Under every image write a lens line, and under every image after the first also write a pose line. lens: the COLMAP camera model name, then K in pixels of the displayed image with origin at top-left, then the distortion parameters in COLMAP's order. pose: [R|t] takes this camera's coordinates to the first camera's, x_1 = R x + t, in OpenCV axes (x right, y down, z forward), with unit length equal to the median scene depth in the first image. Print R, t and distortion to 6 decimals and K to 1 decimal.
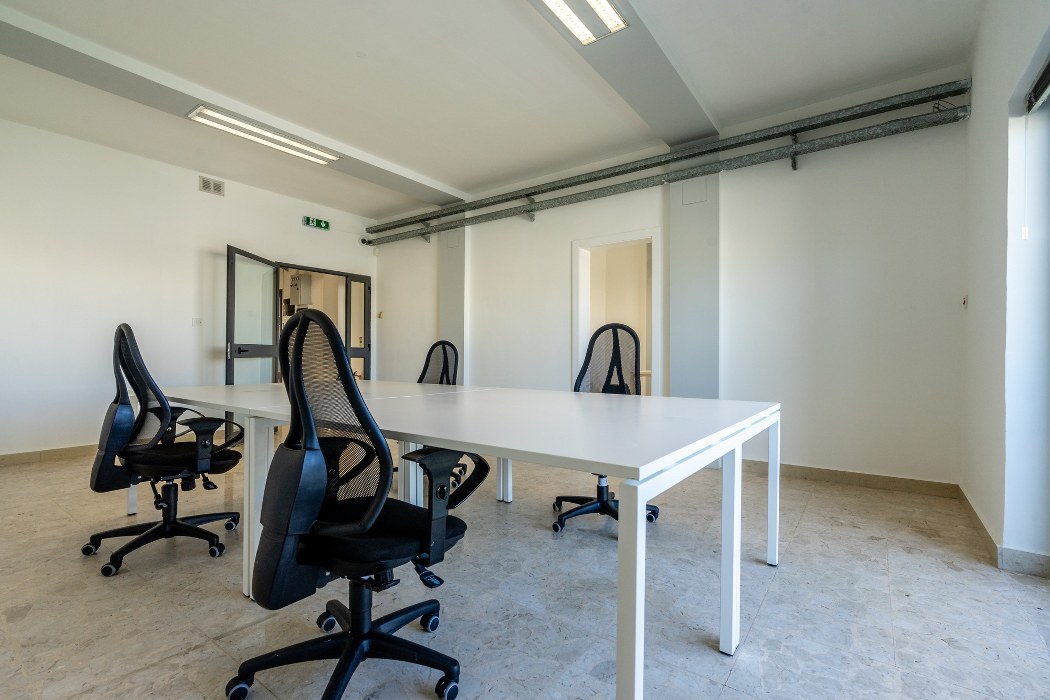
lens RADIAL K [[477.1, 0, 524.1], [0, 477.1, 357.1], [0, 0, 1]] dist [-0.005396, -0.000160]
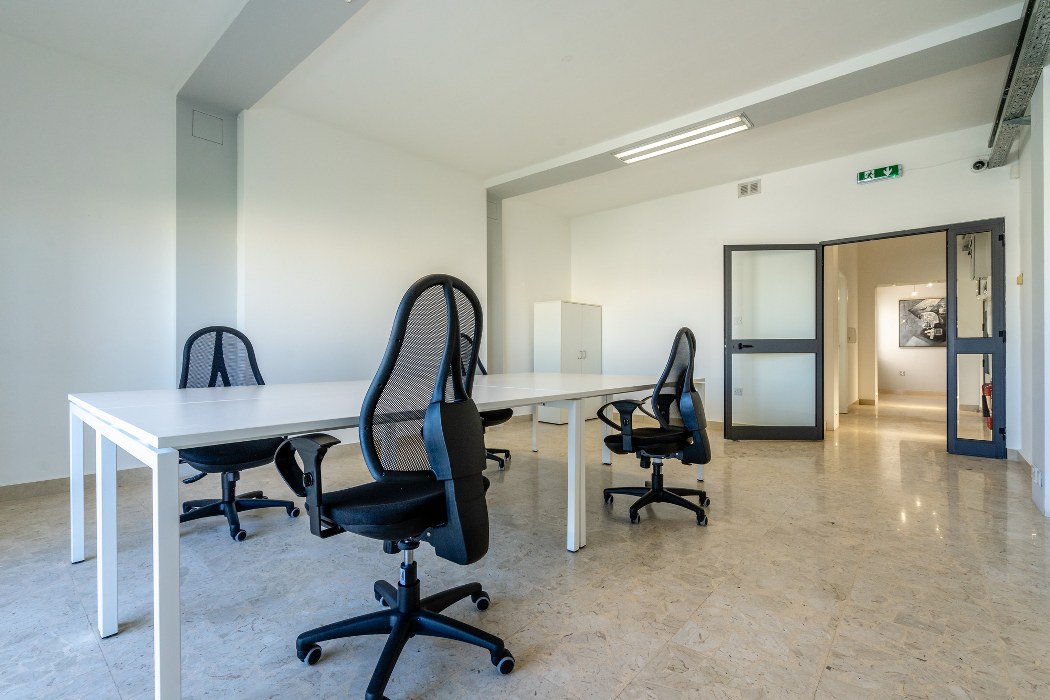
lens RADIAL K [[477.1, 0, 521.3], [0, 477.1, 349.5], [0, 0, 1]] dist [-0.005396, -0.000160]
pose [[-0.086518, -0.015523, -0.996129, 0.476562], [-0.002873, 0.999878, -0.015332, 0.010219], [0.996246, 0.001536, -0.086553, 0.684014]]
